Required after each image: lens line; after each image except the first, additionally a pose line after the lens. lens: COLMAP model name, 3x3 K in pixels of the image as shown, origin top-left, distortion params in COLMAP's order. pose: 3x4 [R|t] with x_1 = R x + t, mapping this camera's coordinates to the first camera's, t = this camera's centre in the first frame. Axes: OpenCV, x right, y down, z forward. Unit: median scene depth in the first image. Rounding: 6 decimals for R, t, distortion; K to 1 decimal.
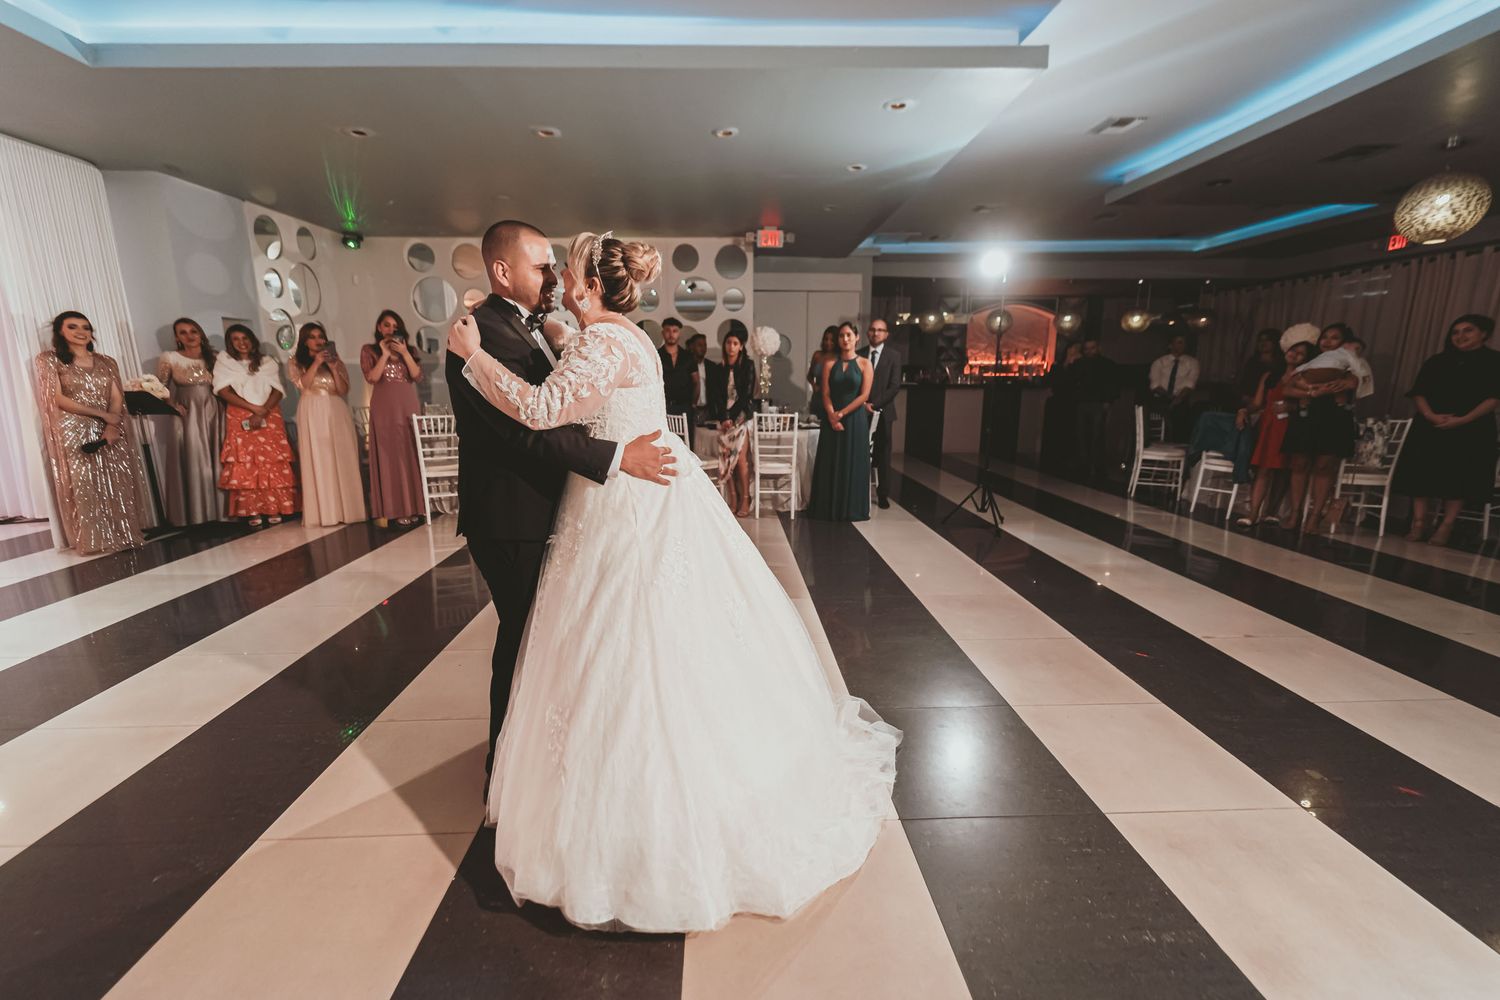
lens RADIAL K [[615.9, 0, 750.0], [0, 615.9, 500.0], [0, 0, 1]] dist [0.002118, 0.000359]
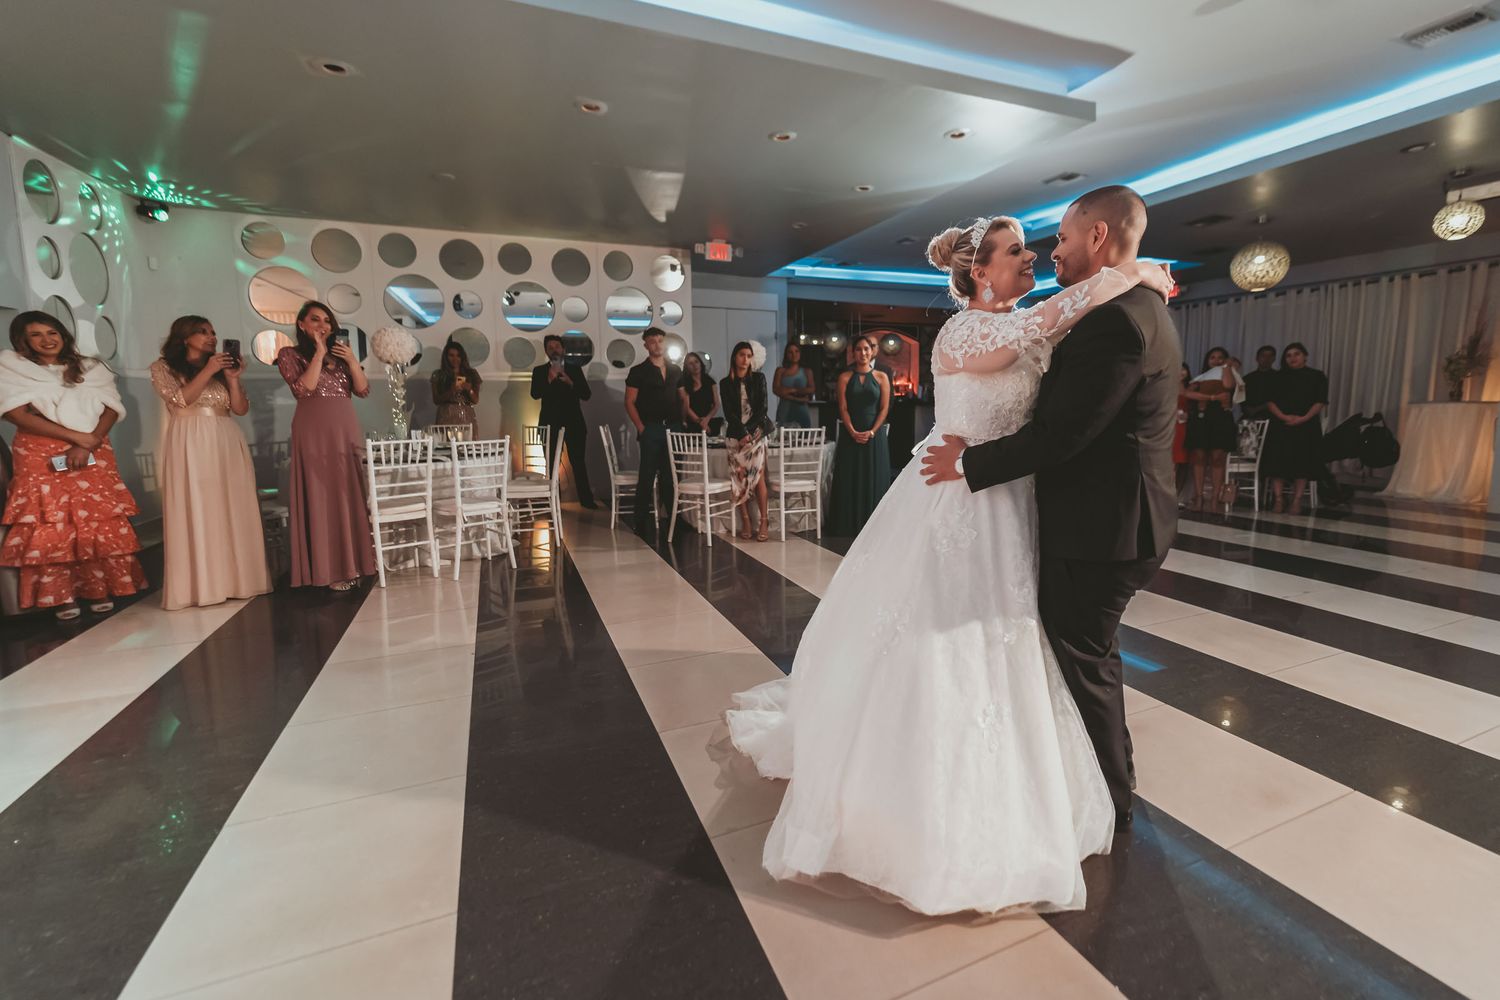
lens RADIAL K [[636.2, 0, 767.7], [0, 636.2, 473.7], [0, 0, 1]] dist [0.002004, 0.000402]
pose [[0.932023, -0.048000, 0.359206, -0.361660], [0.079443, 0.994142, -0.073283, -0.002373], [-0.353584, 0.096838, 0.930377, 0.112032]]
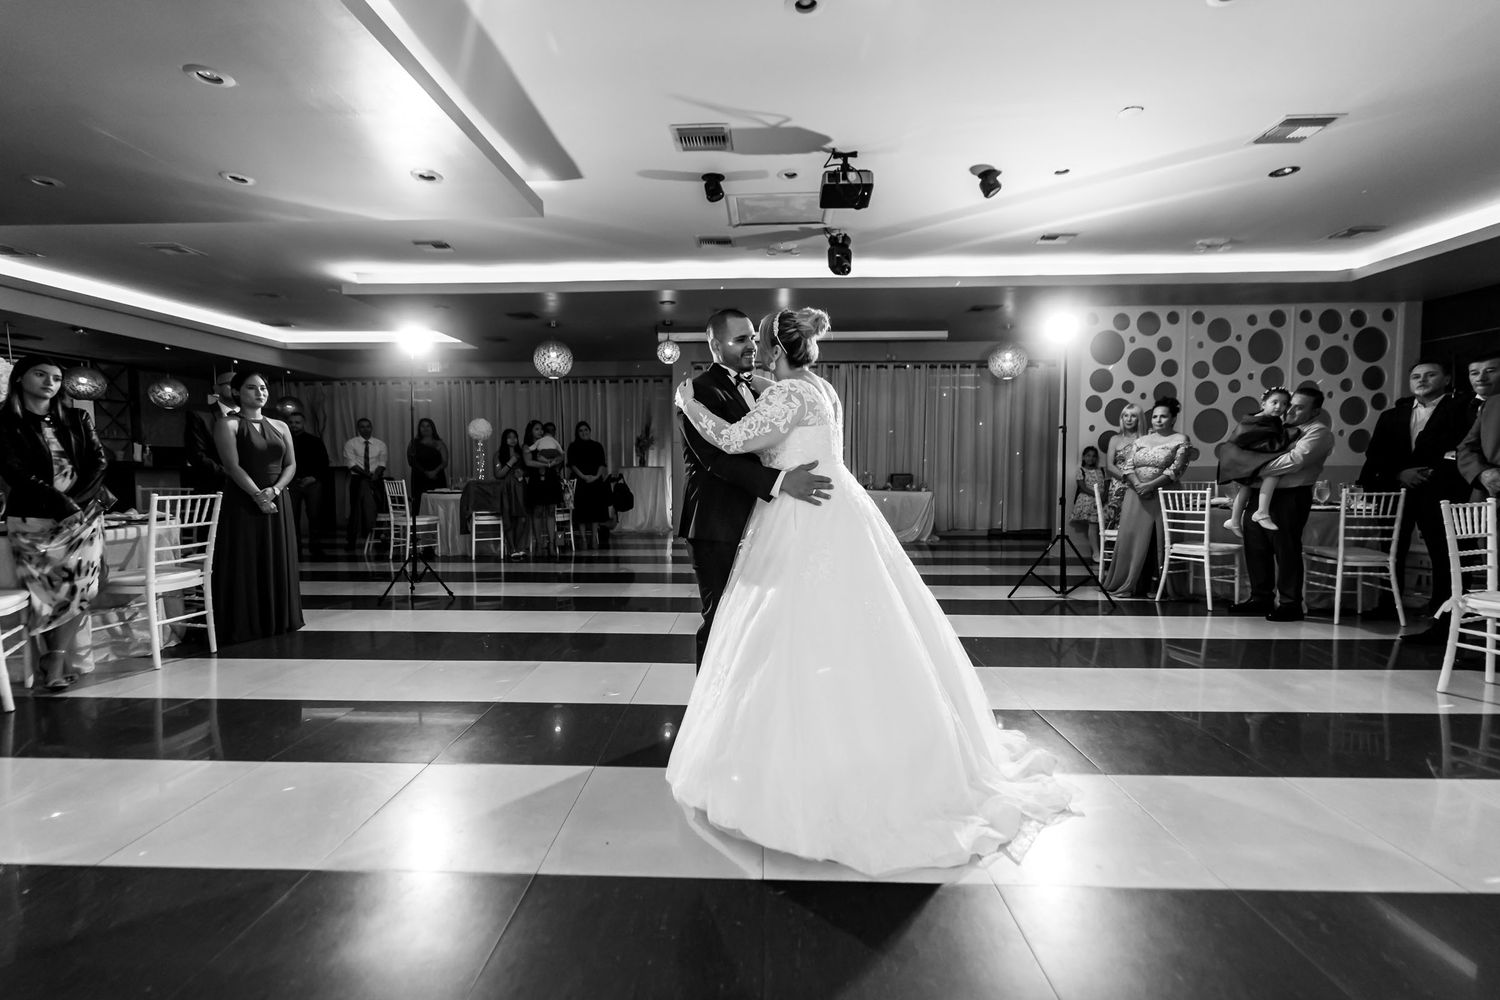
lens RADIAL K [[639.3, 0, 750.0], [0, 639.3, 500.0], [0, 0, 1]] dist [-0.000094, -0.000050]
pose [[0.051480, -0.052175, 0.997310, -0.589120], [0.207807, 0.977335, 0.040403, -0.038129], [-0.976814, 0.205168, 0.061156, 0.383434]]
